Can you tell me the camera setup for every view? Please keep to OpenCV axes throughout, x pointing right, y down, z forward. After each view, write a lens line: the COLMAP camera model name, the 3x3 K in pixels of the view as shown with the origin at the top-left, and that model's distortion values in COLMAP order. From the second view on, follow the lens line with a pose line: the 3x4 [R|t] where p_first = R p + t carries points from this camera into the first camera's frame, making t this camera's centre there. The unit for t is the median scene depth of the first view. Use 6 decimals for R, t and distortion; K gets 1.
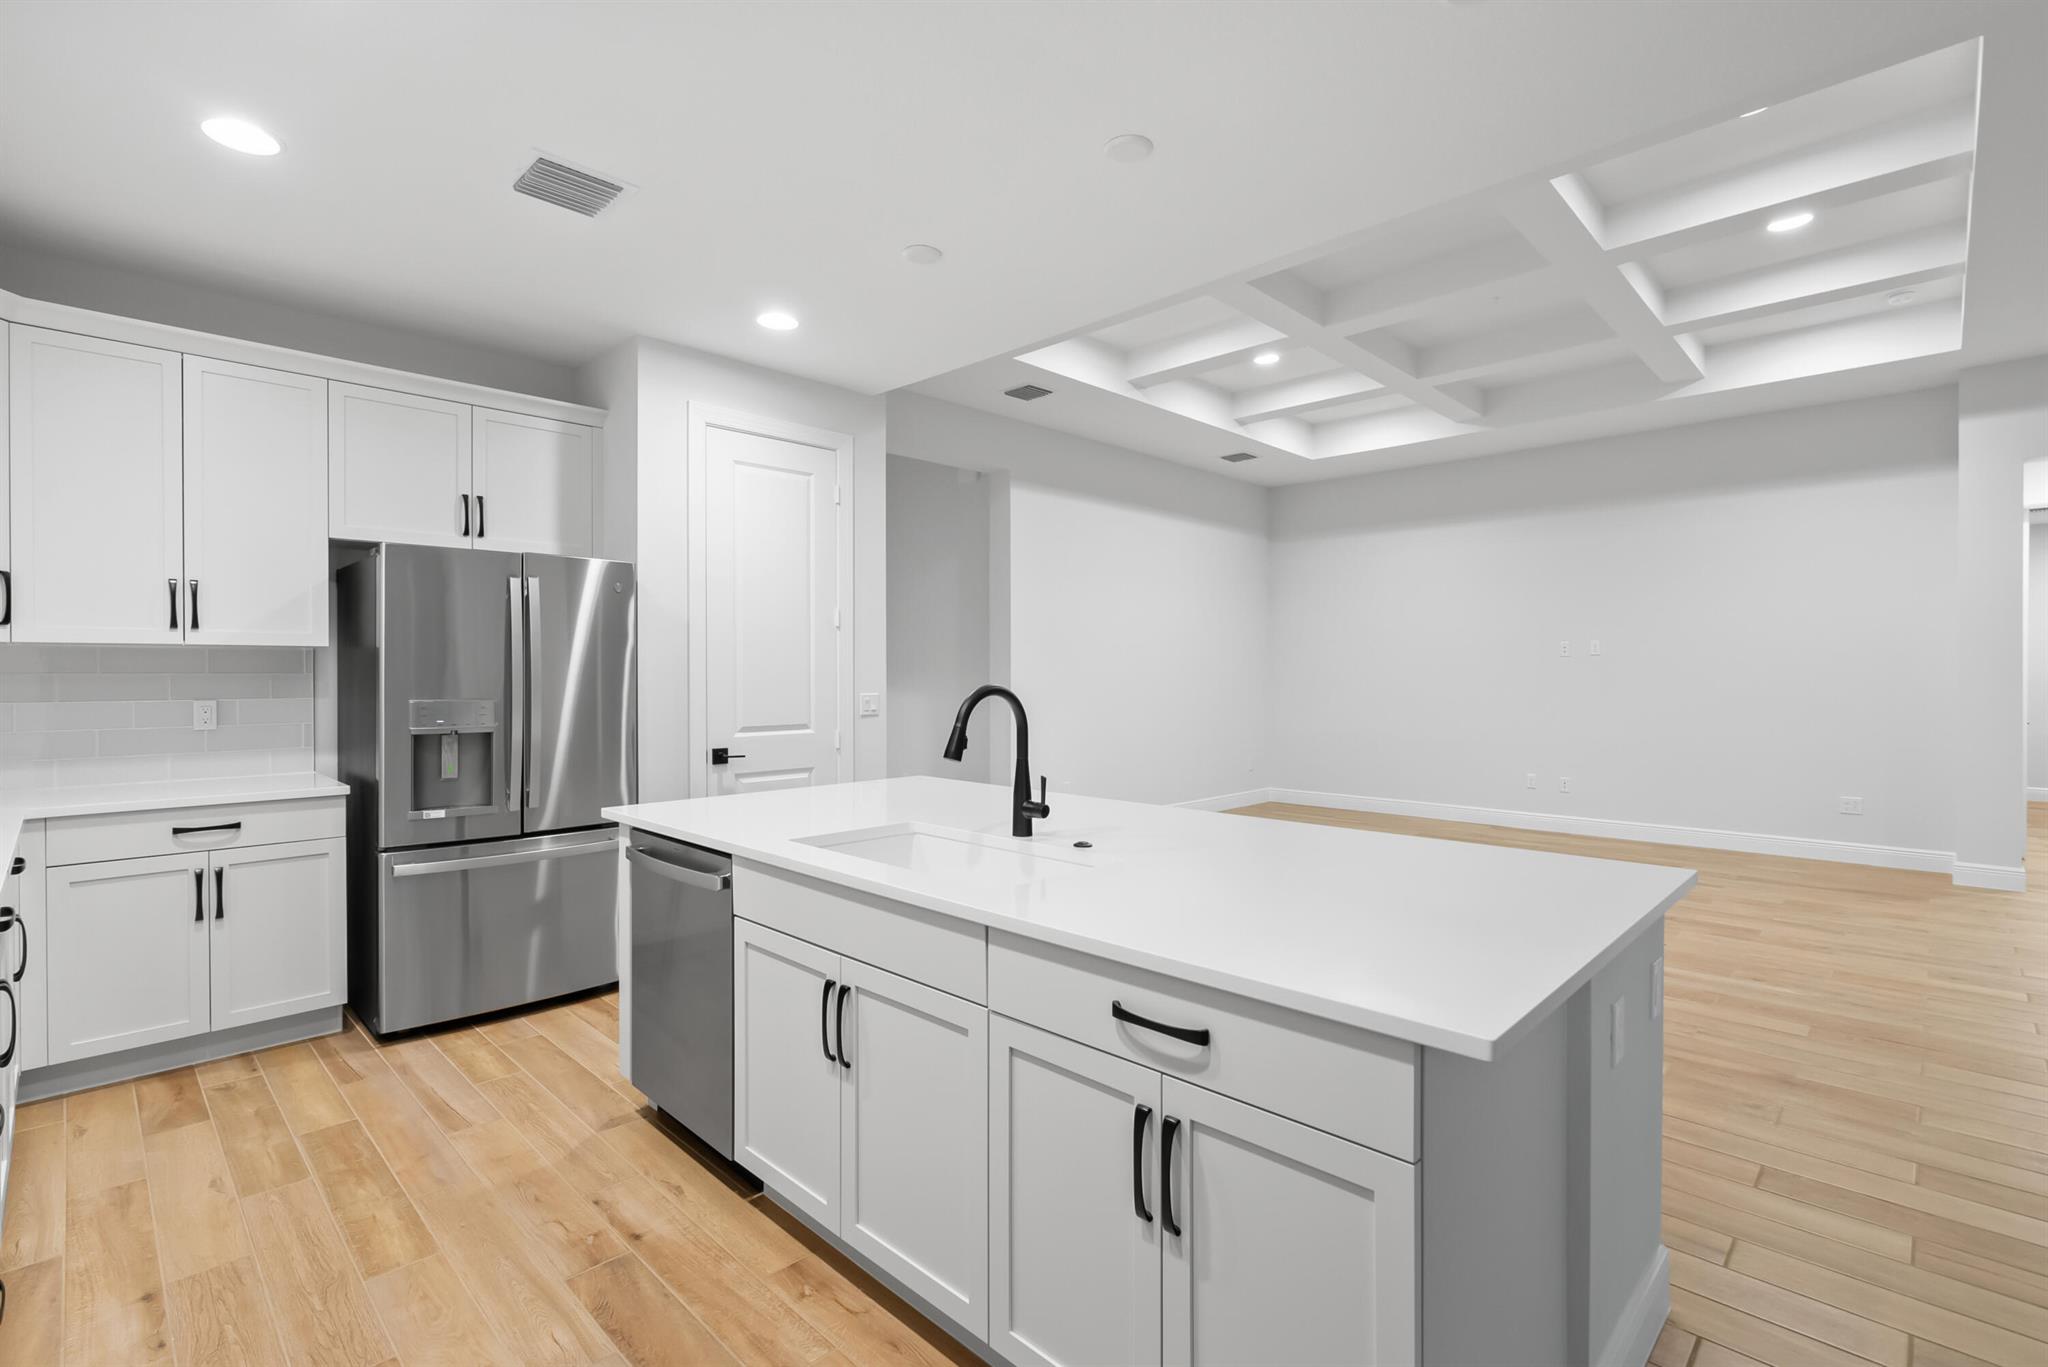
lens RADIAL K [[940.6, 0, 1016.1], [0, 940.6, 678.2], [0, 0, 1]] dist [-0.004725, -0.000939]
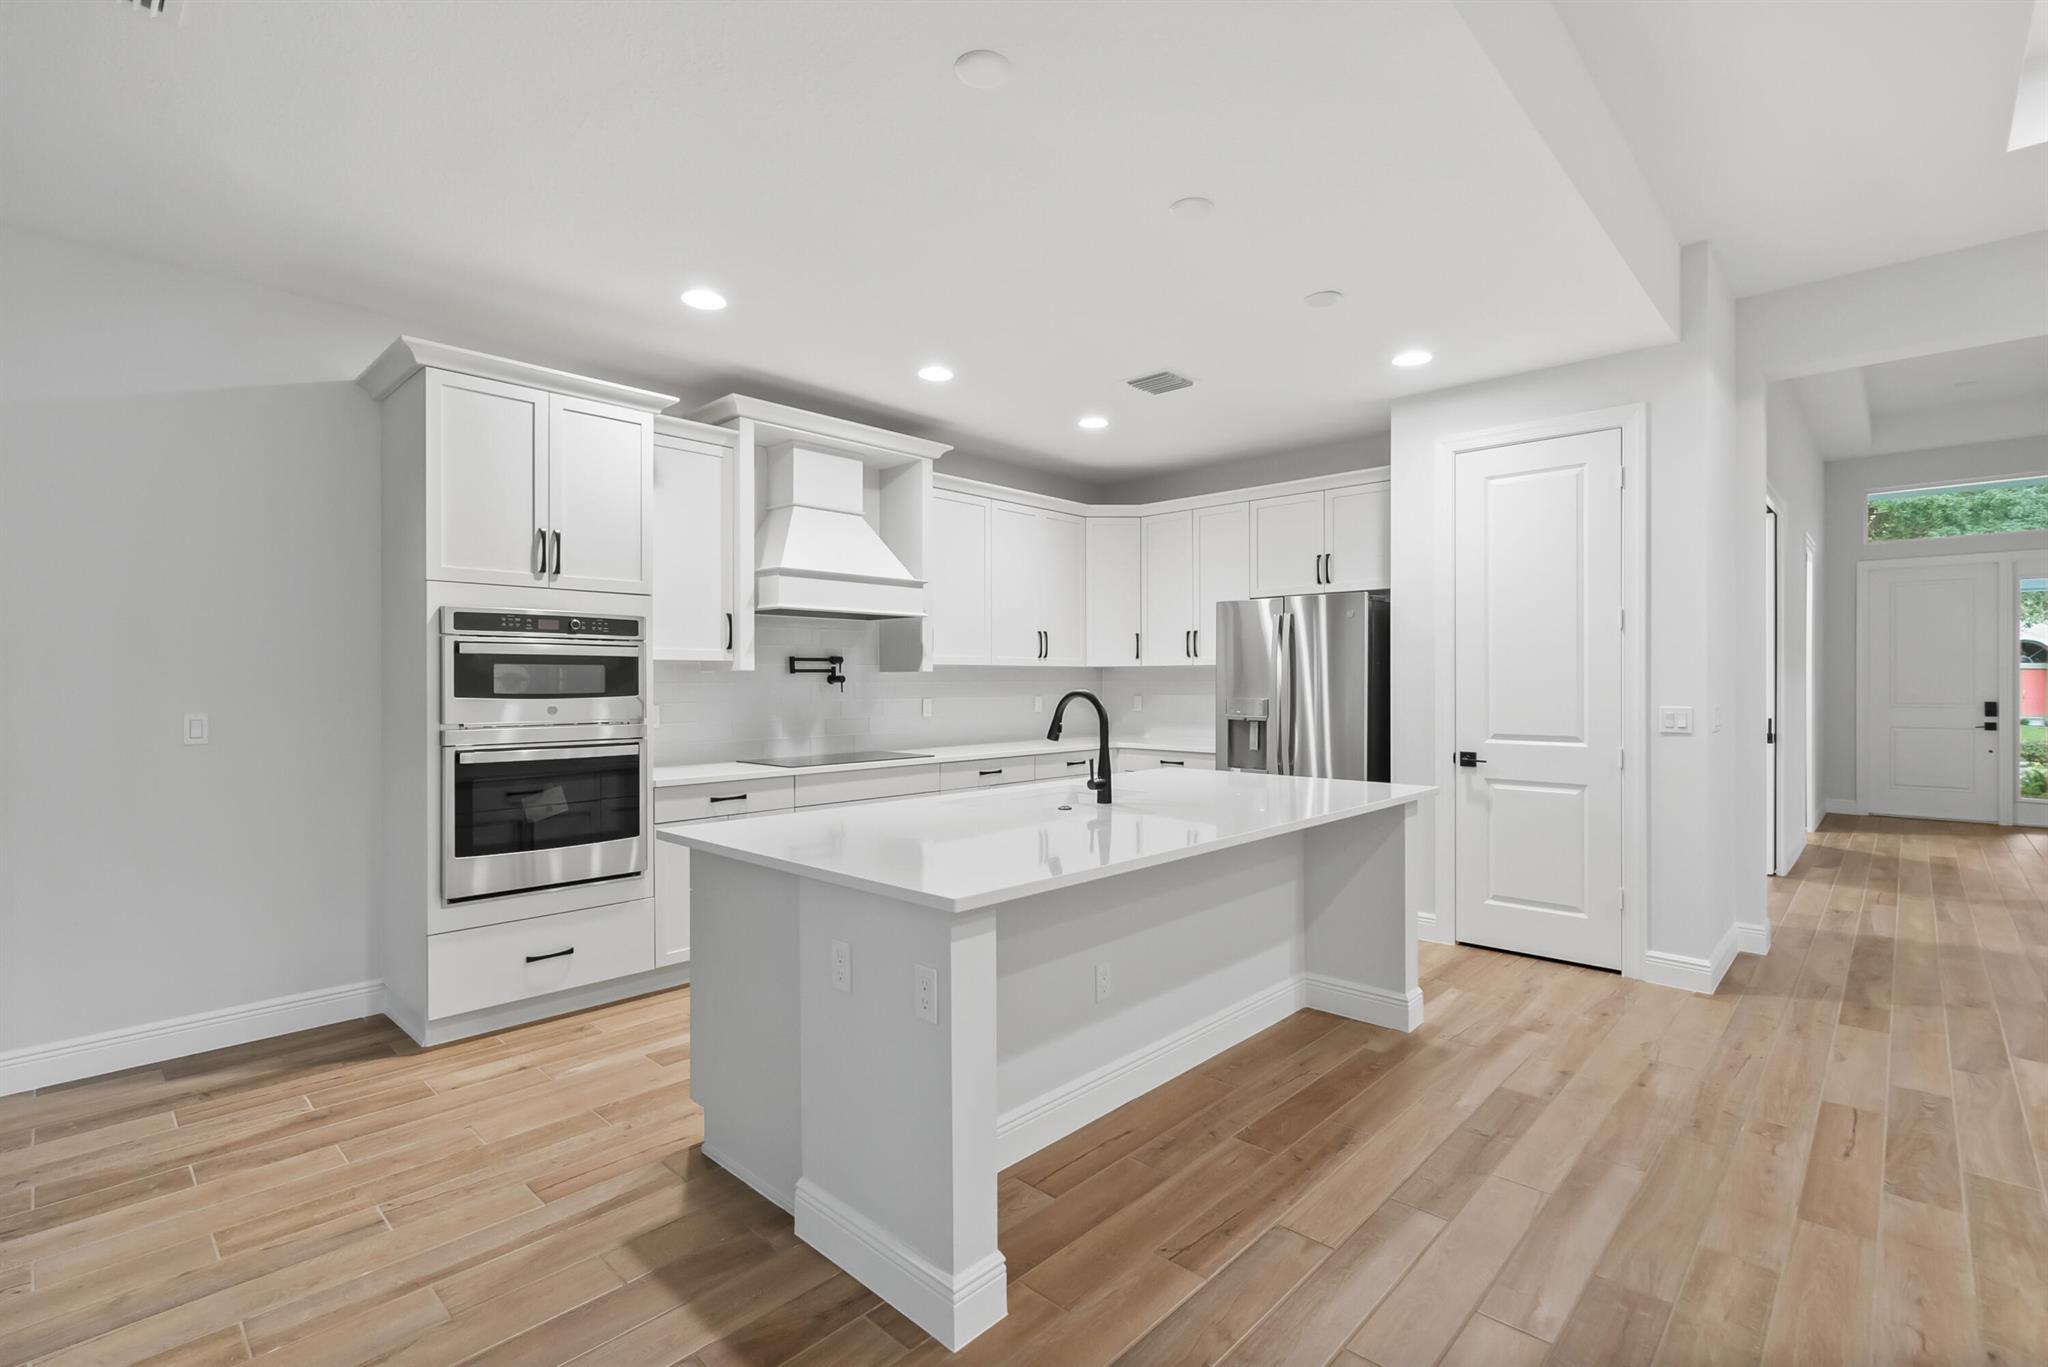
lens RADIAL K [[940.6, 0, 1005.7], [0, 940.6, 683.1], [0, 0, 1]] dist [-0.004725, -0.000939]
pose [[0.006882, 0.004894, -0.999964, 1.195976], [-0.005244, 0.999974, 0.004858, -0.009212], [0.999963, 0.005211, 0.006907, 0.752119]]
